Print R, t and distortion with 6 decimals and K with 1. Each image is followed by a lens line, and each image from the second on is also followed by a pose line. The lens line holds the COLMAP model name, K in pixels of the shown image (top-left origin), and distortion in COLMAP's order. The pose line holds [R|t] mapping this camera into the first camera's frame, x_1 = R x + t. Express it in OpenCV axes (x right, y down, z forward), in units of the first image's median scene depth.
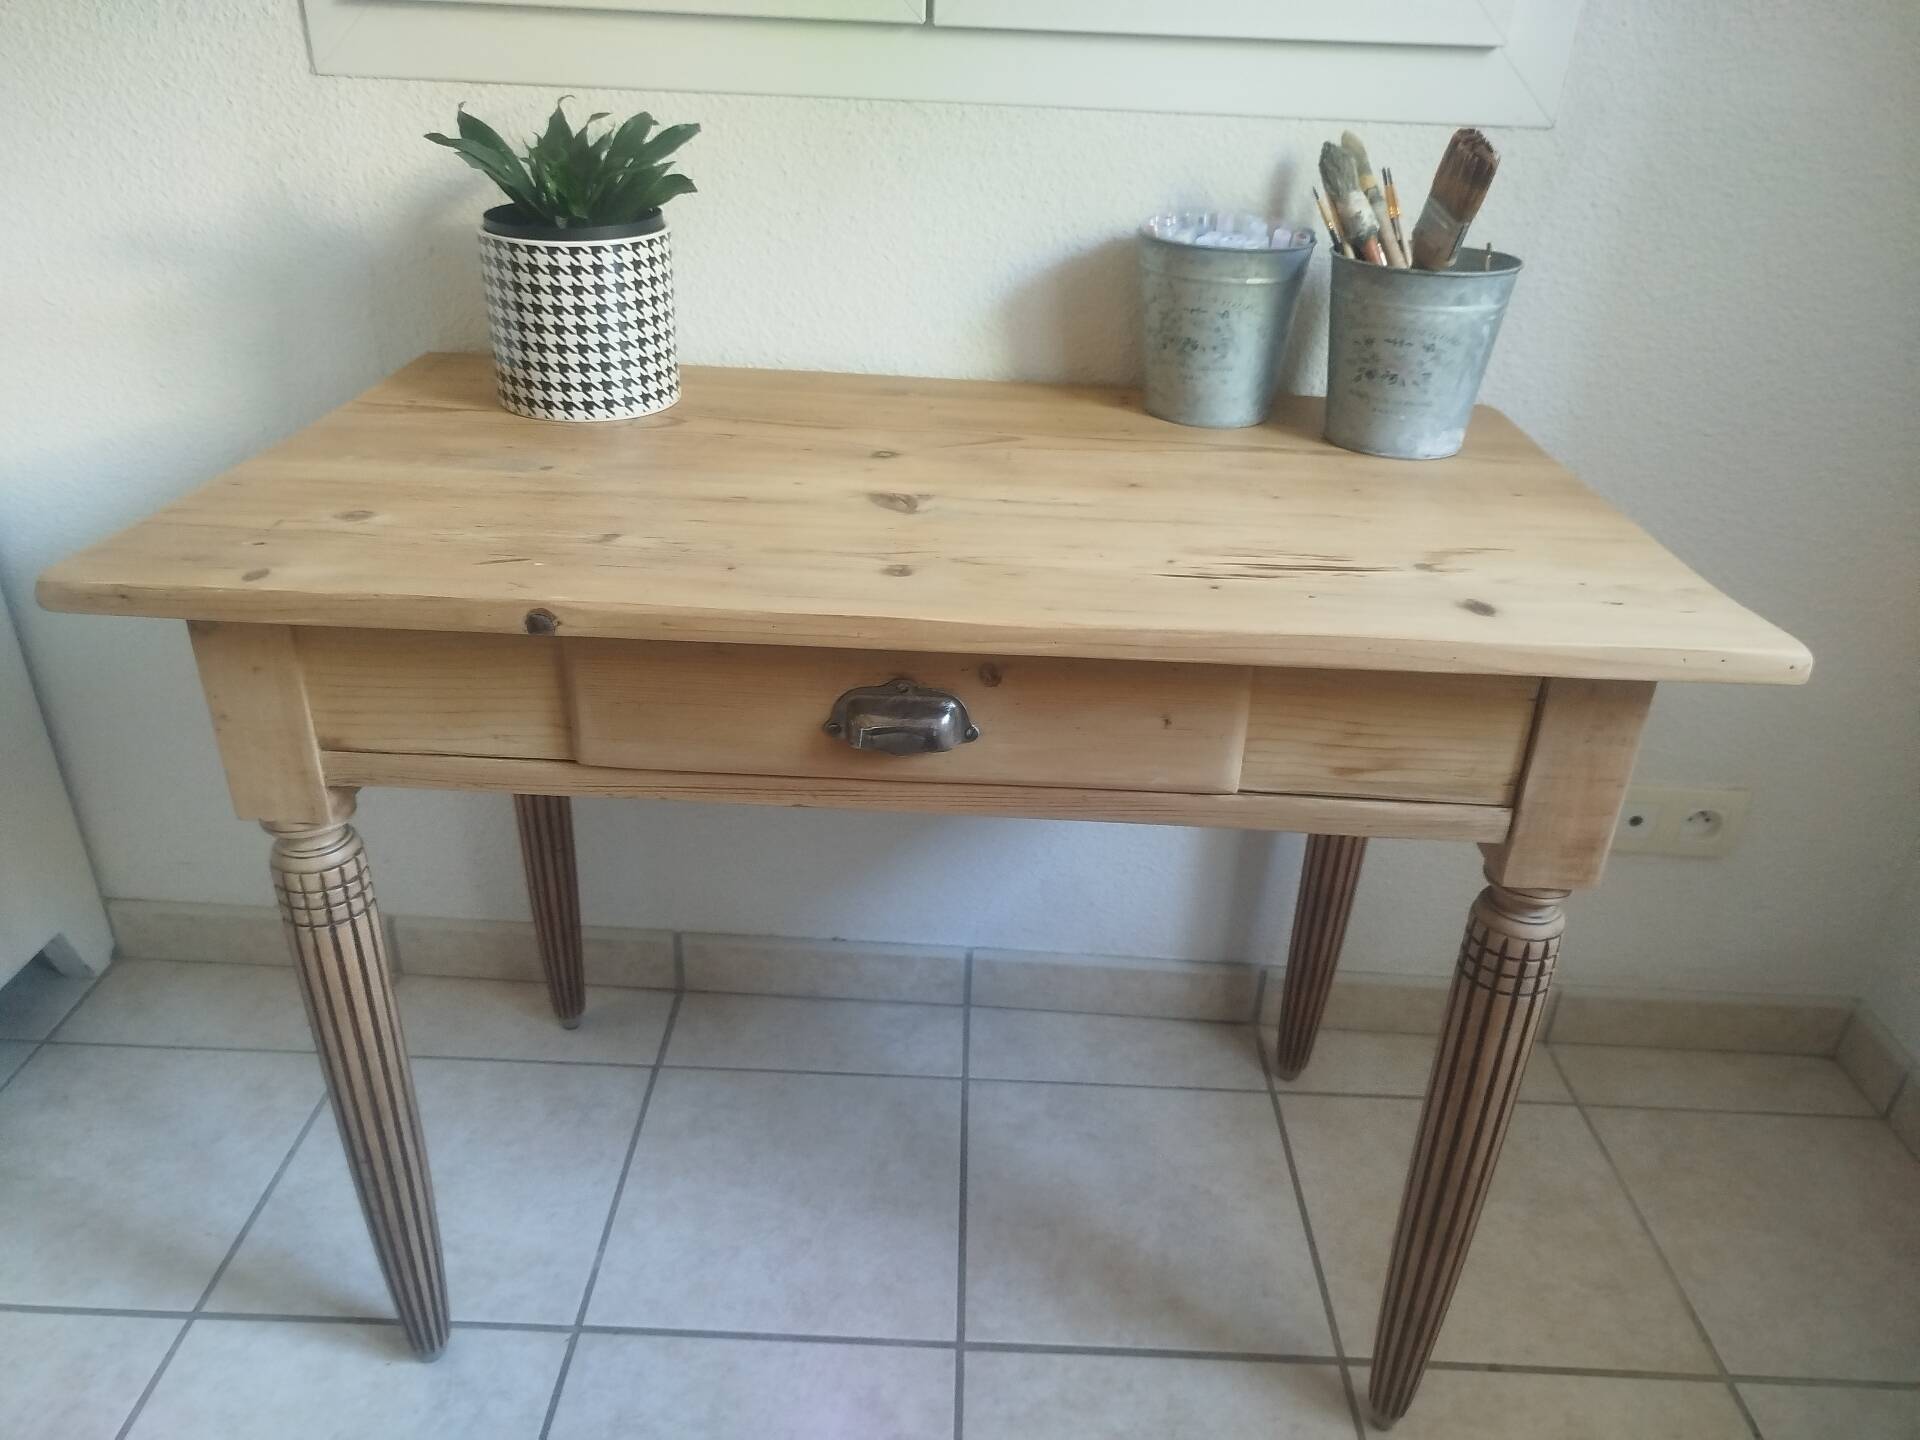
lens RADIAL K [[1363.2, 0, 955.2], [0, 1363.2, 723.8], [0, 0, 1]] dist [-0.001410, 0.008180]
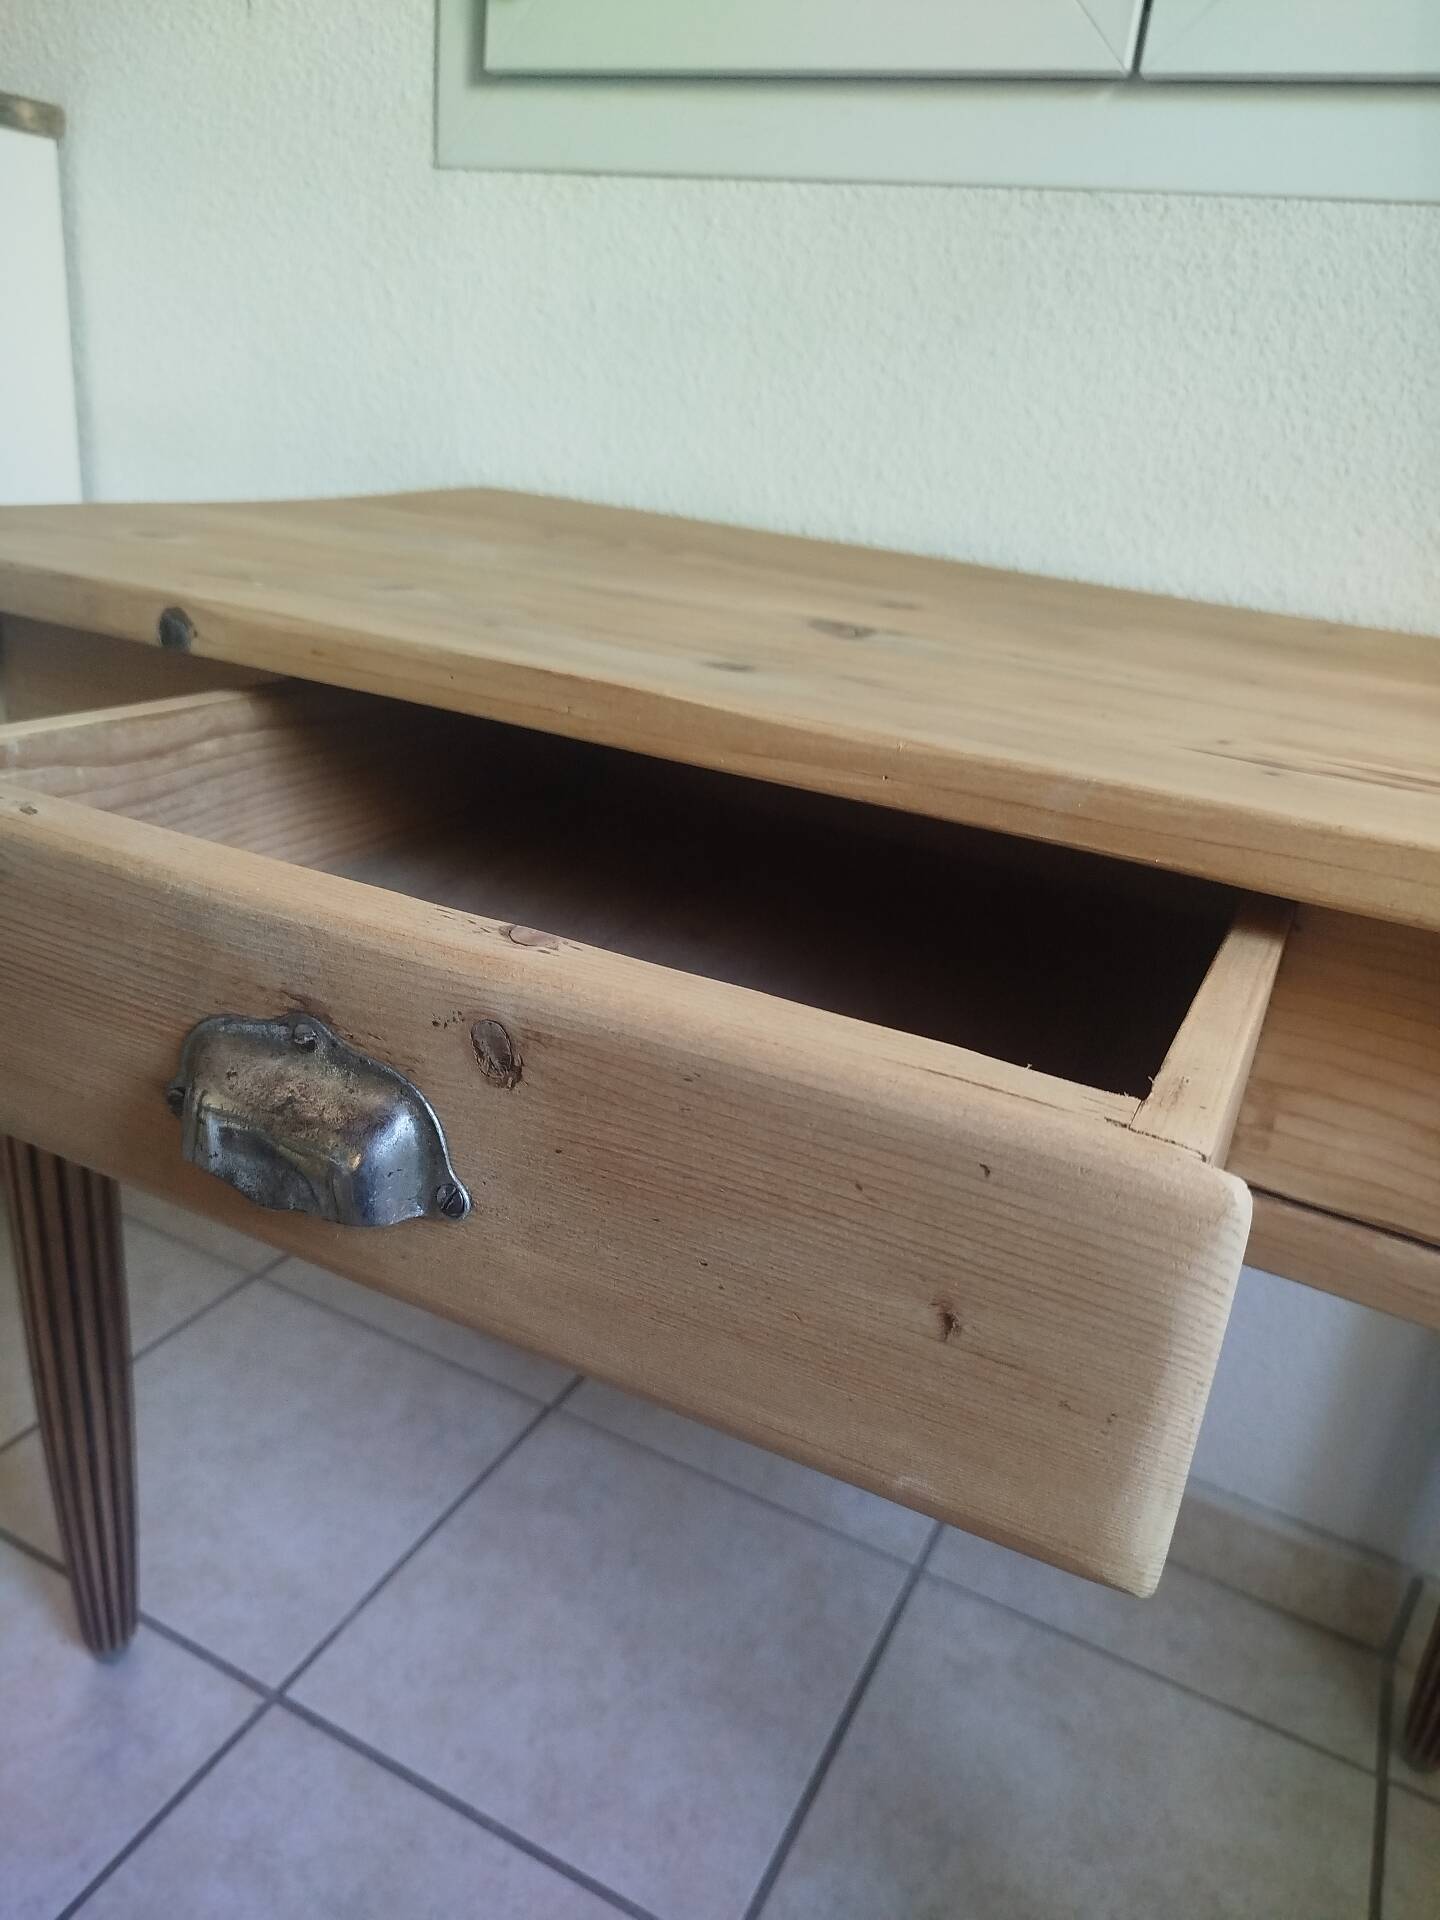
lens RADIAL K [[1374.1, 0, 716.9], [0, 1374.1, 953.7], [0, 0, 1]] dist [-0.006324, -0.000728]
pose [[0.900309, 0.212925, -0.379613, 0.147399], [-0.258838, 0.963108, -0.073666, 0.039237], [0.349923, 0.164581, 0.922208, 0.320258]]
